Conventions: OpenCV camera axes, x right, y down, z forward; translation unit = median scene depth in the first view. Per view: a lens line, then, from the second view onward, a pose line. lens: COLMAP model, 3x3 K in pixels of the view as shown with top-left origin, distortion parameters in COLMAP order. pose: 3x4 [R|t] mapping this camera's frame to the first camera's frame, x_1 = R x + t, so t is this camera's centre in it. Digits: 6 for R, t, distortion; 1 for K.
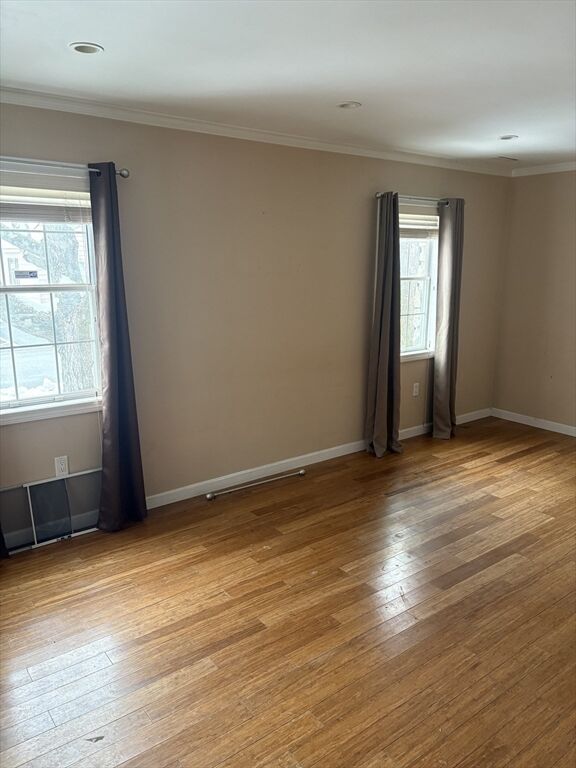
lens RADIAL K [[578.5, 0, 289.2], [0, 578.5, 383.5], [0, 0, 1]] dist [0.028907, -0.032134]
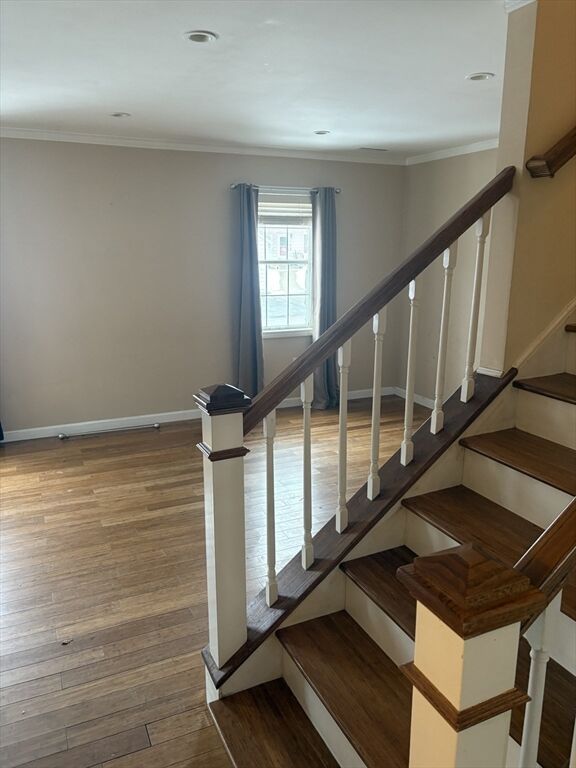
lens RADIAL K [[578.5, 0, 287.9], [0, 578.5, 384.8], [0, 0, 1]] dist [0.028907, -0.032134]
pose [[0.975131, 0.049787, -0.215964, 0.499226], [-0.045714, 0.998671, 0.023819, 0.028737], [0.216862, -0.013354, 0.976111, -0.083587]]
